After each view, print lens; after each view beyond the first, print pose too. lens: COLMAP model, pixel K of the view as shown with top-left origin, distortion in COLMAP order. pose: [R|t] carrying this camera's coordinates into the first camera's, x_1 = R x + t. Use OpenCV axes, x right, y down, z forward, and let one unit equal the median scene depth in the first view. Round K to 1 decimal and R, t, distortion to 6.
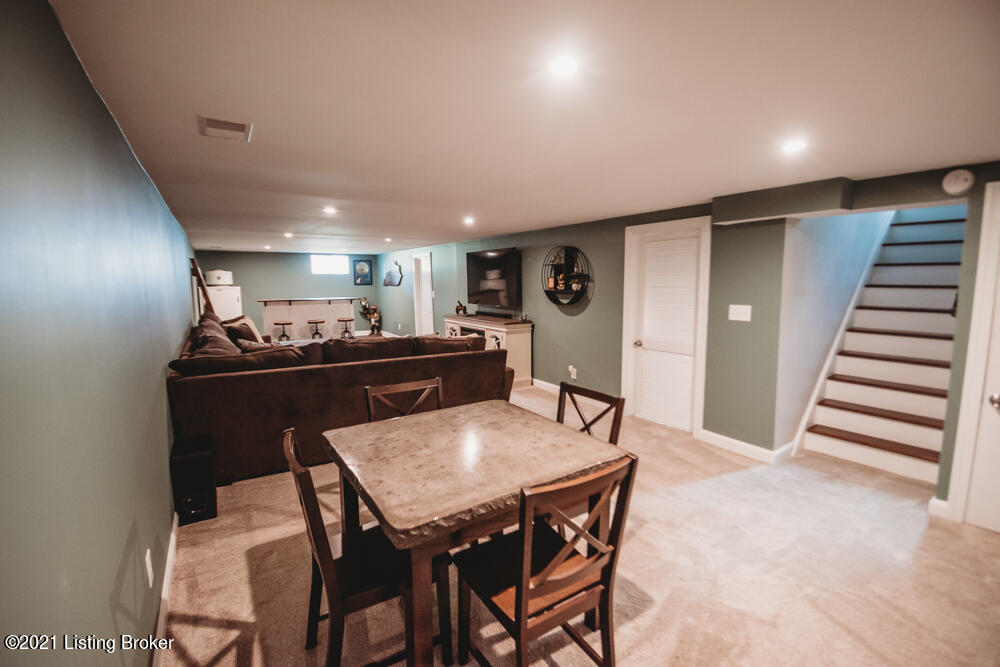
lens RADIAL K [[439.2, 0, 510.5], [0, 439.2, 332.3], [0, 0, 1]] dist [0.015720, -0.021604]
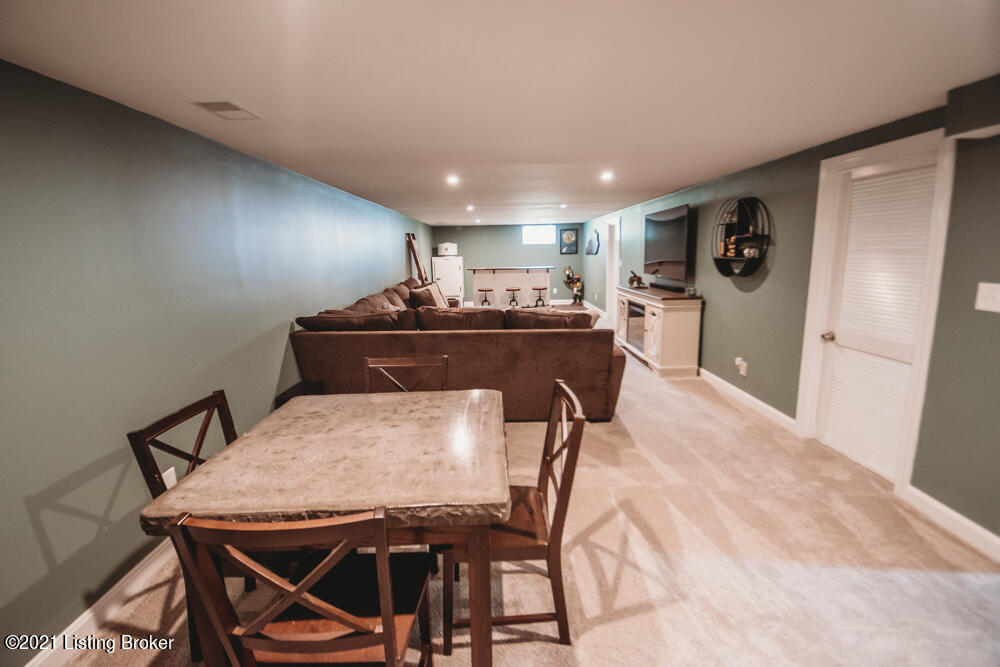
lens RADIAL K [[439.2, 0, 510.5], [0, 439.2, 332.3], [0, 0, 1]] dist [0.015720, -0.021604]
pose [[0.846936, 0.082424, -0.525267, 0.198934], [-0.046044, 0.995570, 0.081981, -0.011959], [0.529697, -0.045247, 0.846979, 0.147736]]
